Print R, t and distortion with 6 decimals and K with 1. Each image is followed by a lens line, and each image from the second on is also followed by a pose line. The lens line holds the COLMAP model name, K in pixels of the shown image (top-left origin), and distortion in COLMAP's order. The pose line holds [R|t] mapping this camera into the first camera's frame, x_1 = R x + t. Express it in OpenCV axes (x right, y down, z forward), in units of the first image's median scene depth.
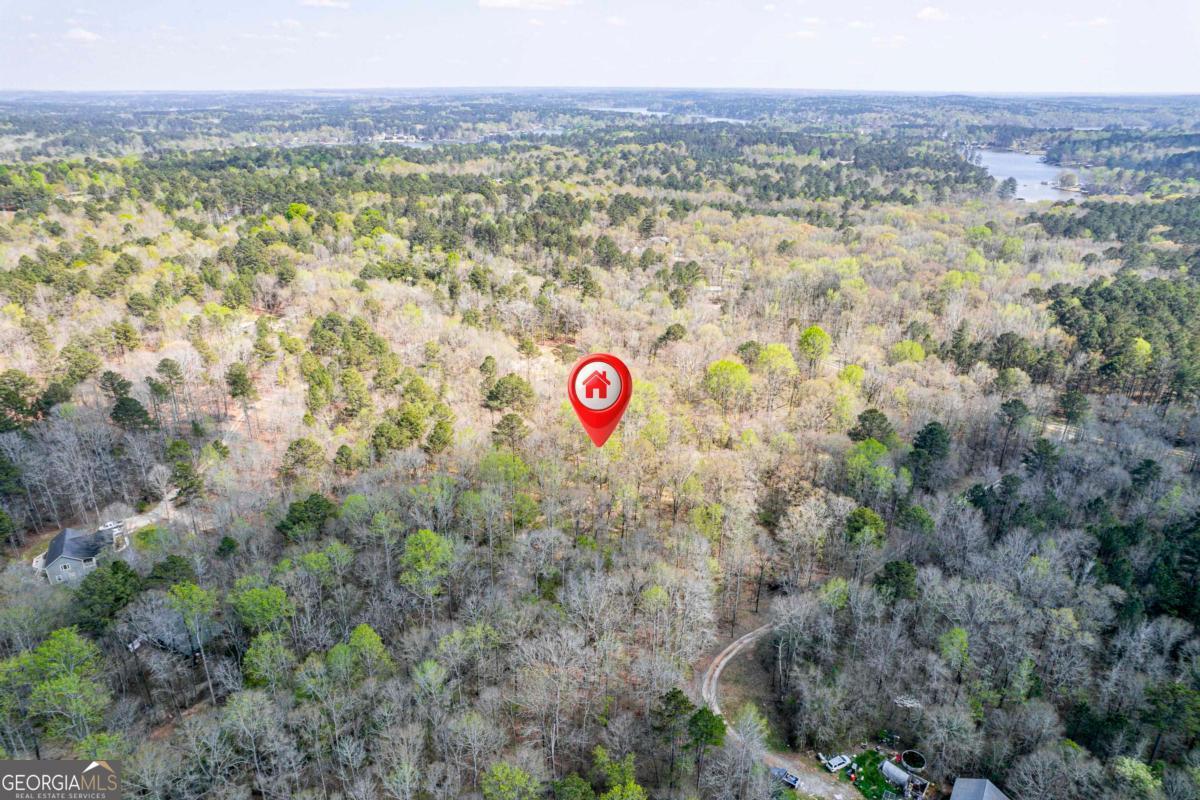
lens RADIAL K [[769.7, 0, 595.5], [0, 769.7, 399.1], [0, 0, 1]] dist [-0.081075, 0.074466]
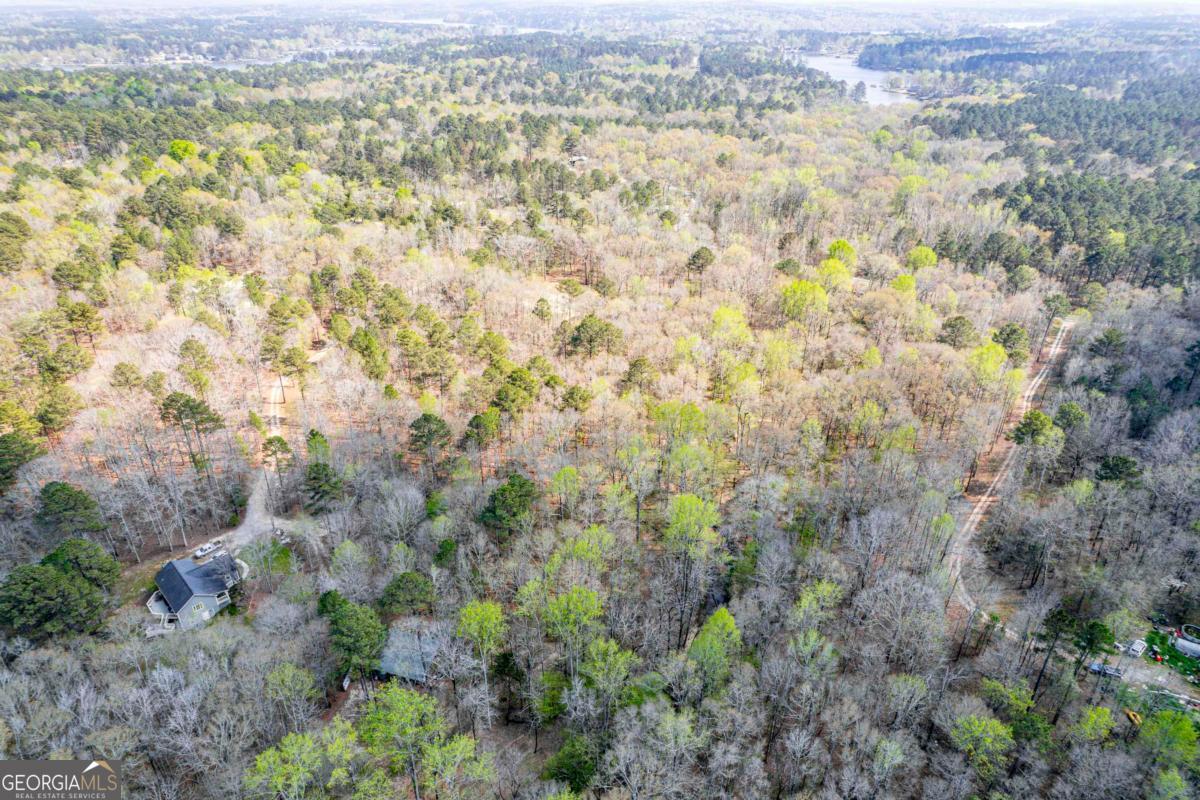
lens RADIAL K [[769.7, 0, 602.3], [0, 769.7, 399.8], [0, 0, 1]] dist [-0.081075, 0.074466]
pose [[0.966917, -0.122609, 0.223695, -0.107566], [0.099138, 0.988598, 0.113339, -0.011976], [-0.235040, -0.087412, 0.968047, 0.028311]]
